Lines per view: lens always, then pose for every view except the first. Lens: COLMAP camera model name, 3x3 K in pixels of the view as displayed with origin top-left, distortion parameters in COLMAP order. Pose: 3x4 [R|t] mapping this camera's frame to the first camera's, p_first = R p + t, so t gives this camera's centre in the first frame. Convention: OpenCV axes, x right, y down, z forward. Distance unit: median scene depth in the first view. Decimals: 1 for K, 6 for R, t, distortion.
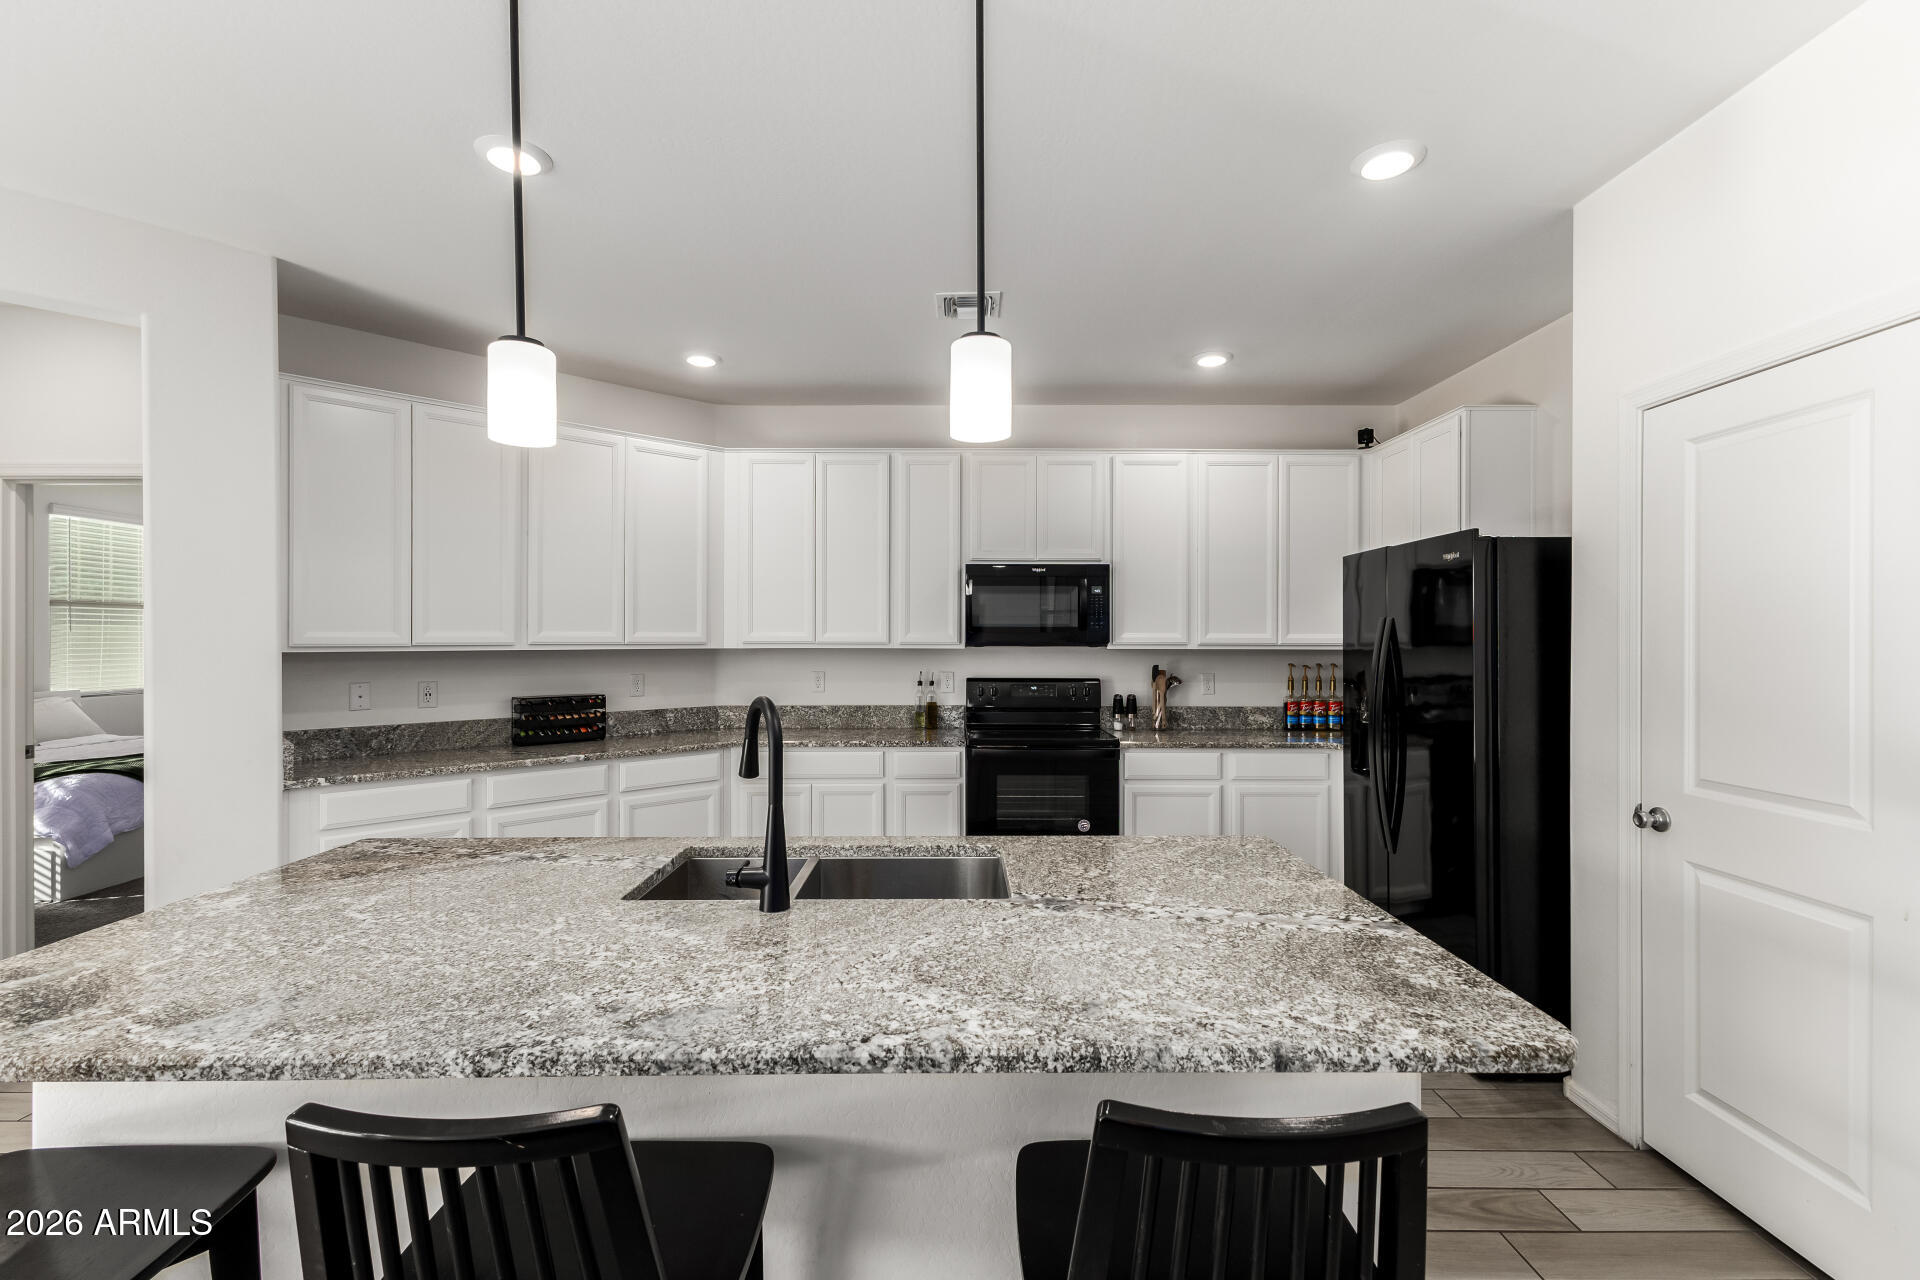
lens RADIAL K [[819.5, 0, 960.0], [0, 819.5, 640.0], [0, 0, 1]] dist [0.011626, -0.000568]
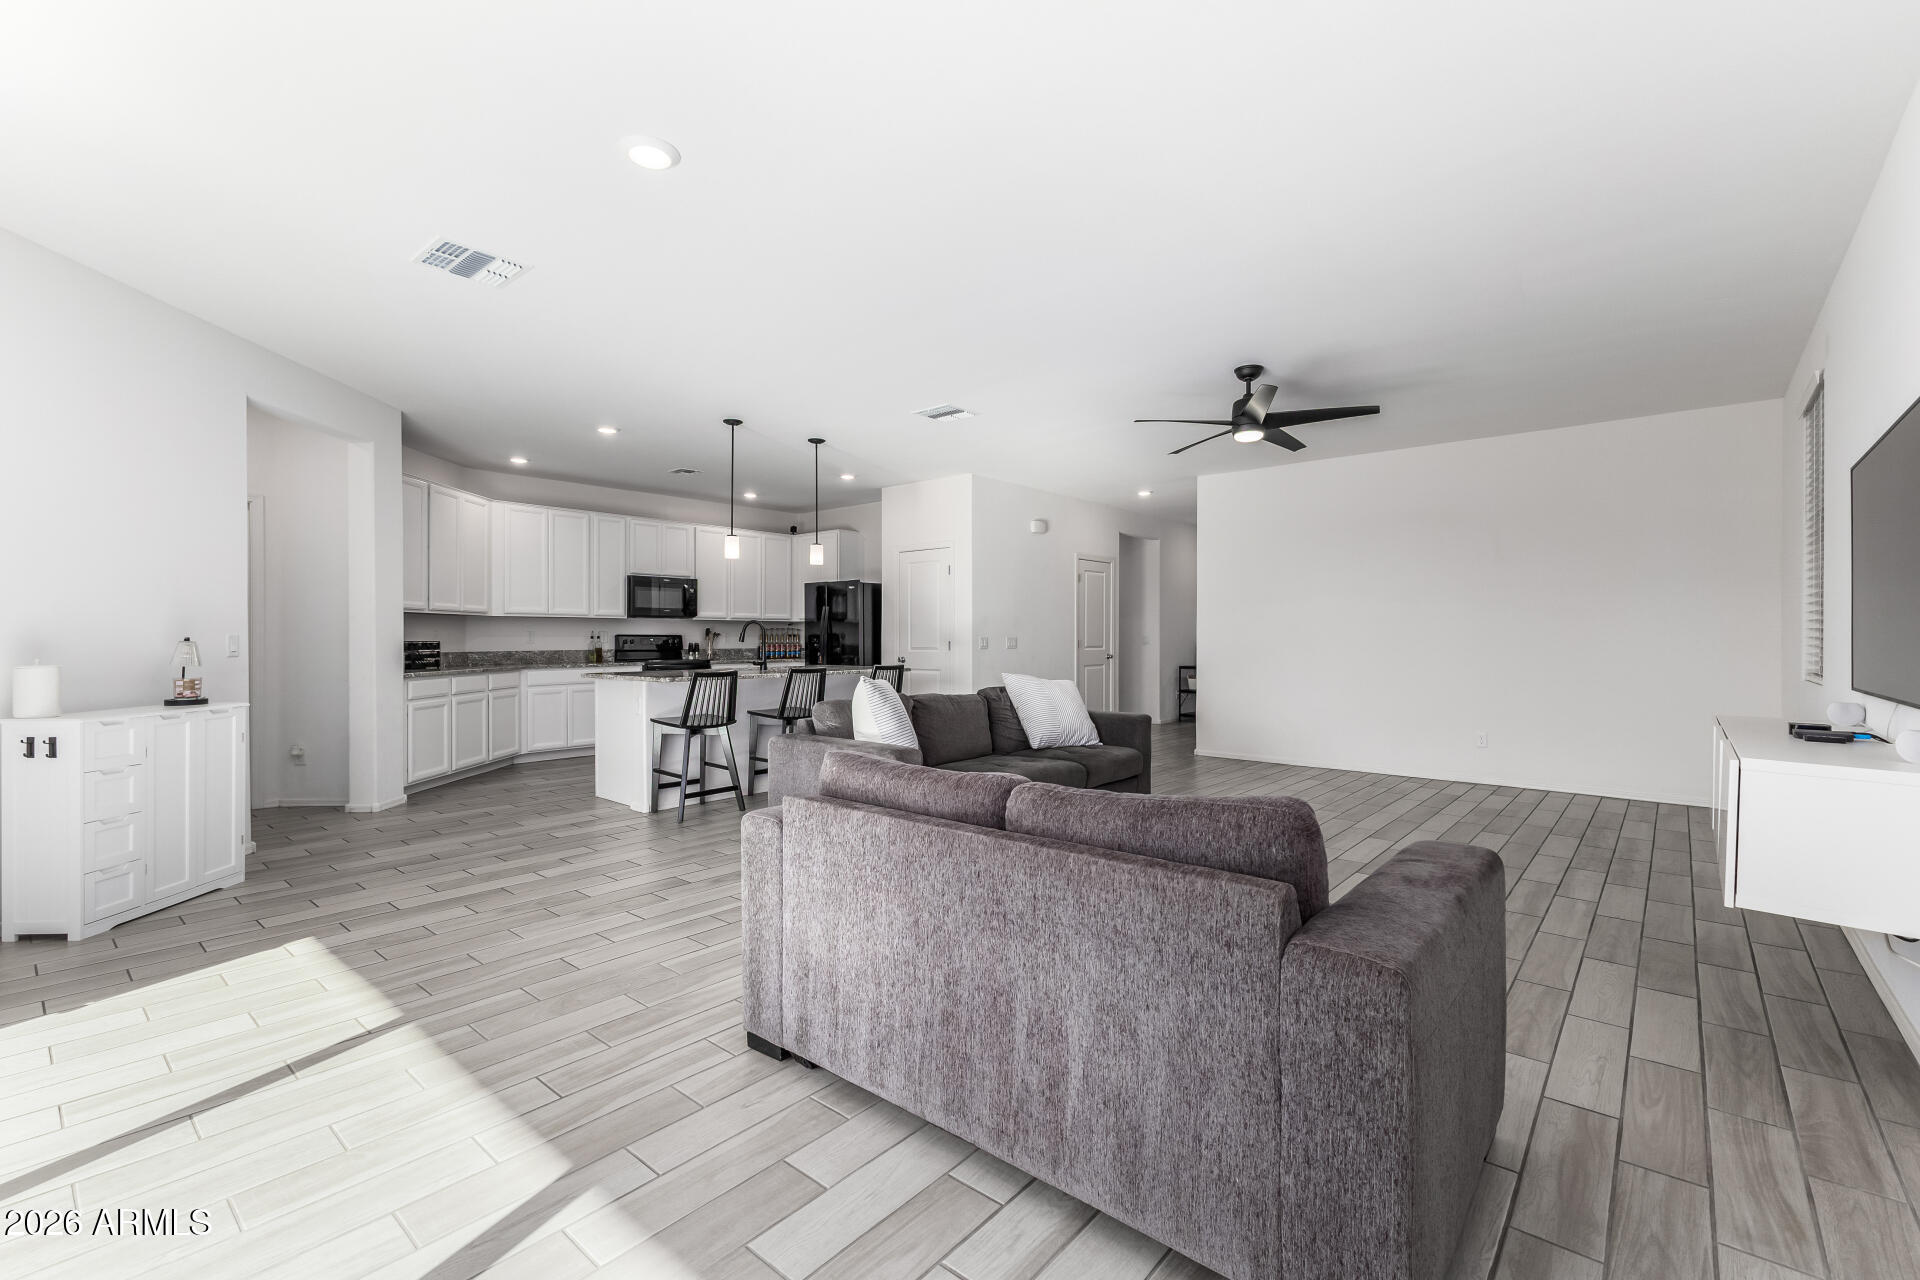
lens RADIAL K [[819.5, 0, 960.0], [0, 819.5, 640.0], [0, 0, 1]] dist [0.011626, -0.000568]
pose [[0.655080, -0.003379, 0.755552, -1.018442], [0.002228, 0.999994, 0.002540, 0.063457], [-0.755557, 0.000020, 0.655083, -0.936430]]
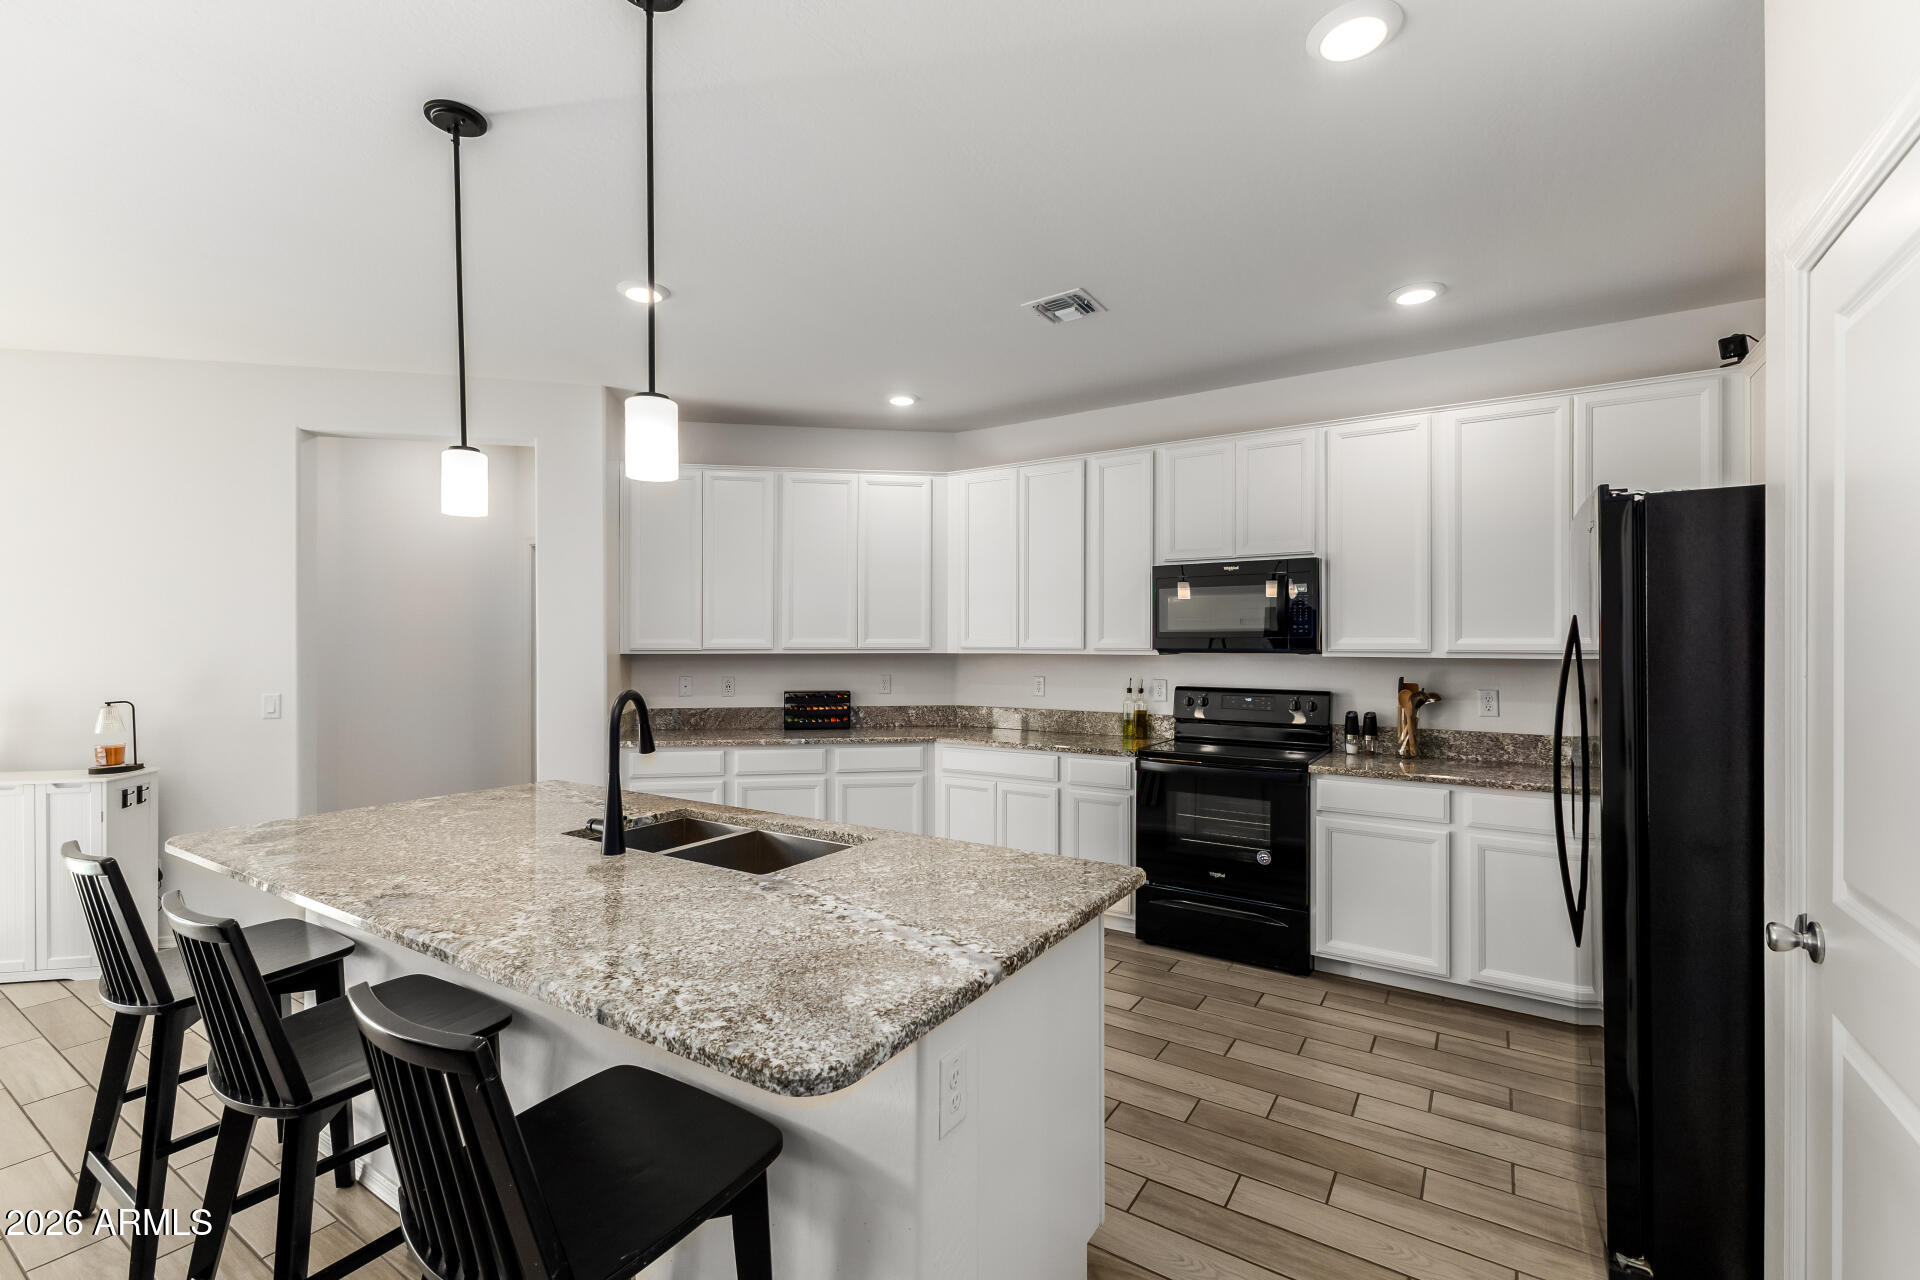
lens RADIAL K [[831.1, 0, 960.0], [0, 831.1, 640.0], [0, 0, 1]] dist [0.015049, -0.000088]
pose [[0.837753, -0.002270, -0.546045, 0.363818], [-0.001331, 0.999980, -0.006200, -0.000671], [0.546048, 0.005921, 0.837733, 0.074620]]
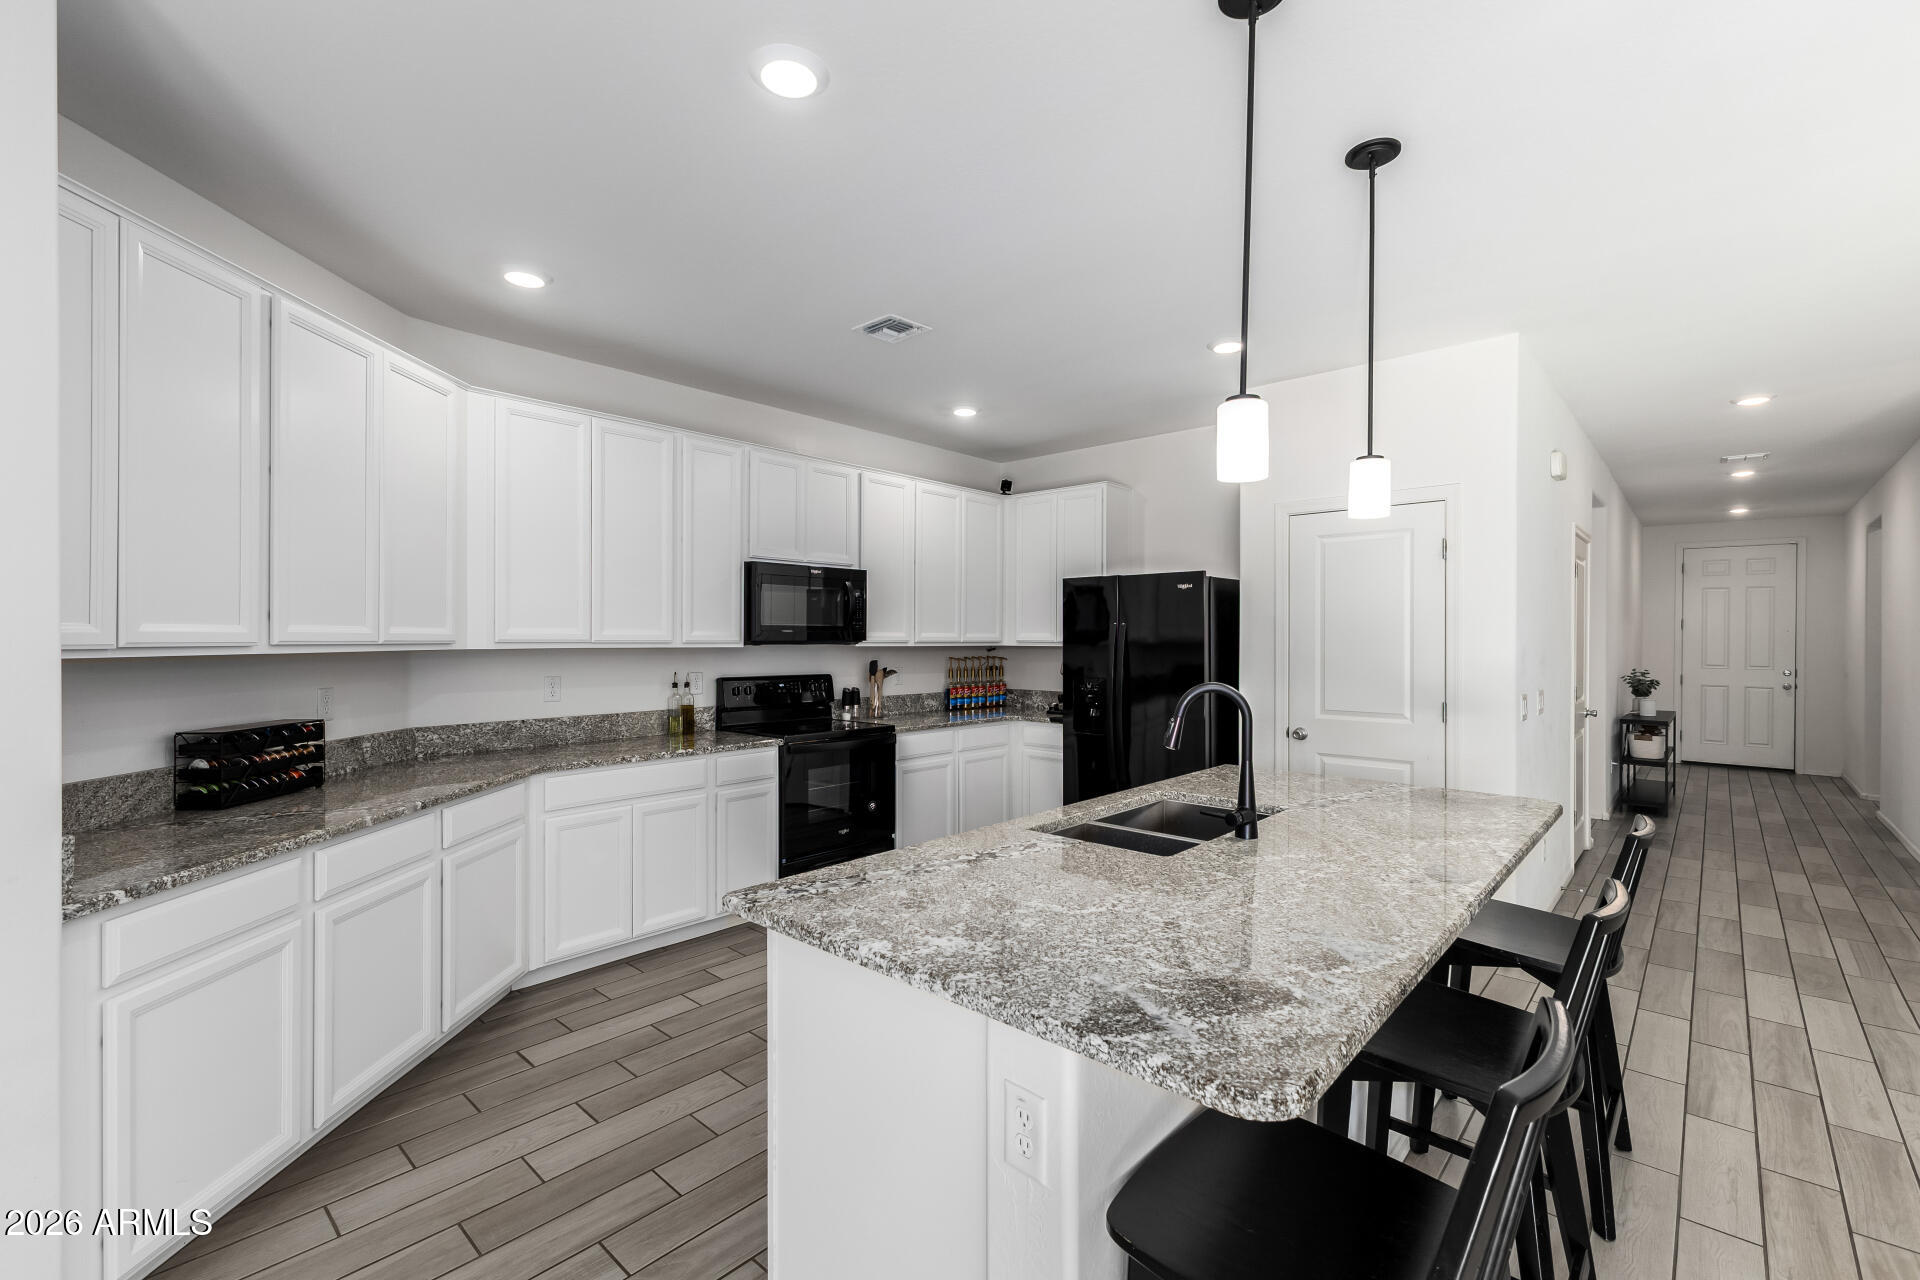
lens RADIAL K [[819.5, 0, 960.0], [0, 819.5, 640.0], [0, 0, 1]] dist [0.011626, -0.000568]
pose [[0.680485, -0.001040, 0.732761, -0.574569], [-0.000973, 0.999997, 0.002322, -0.000479], [-0.732761, -0.002293, 0.680482, 0.157061]]
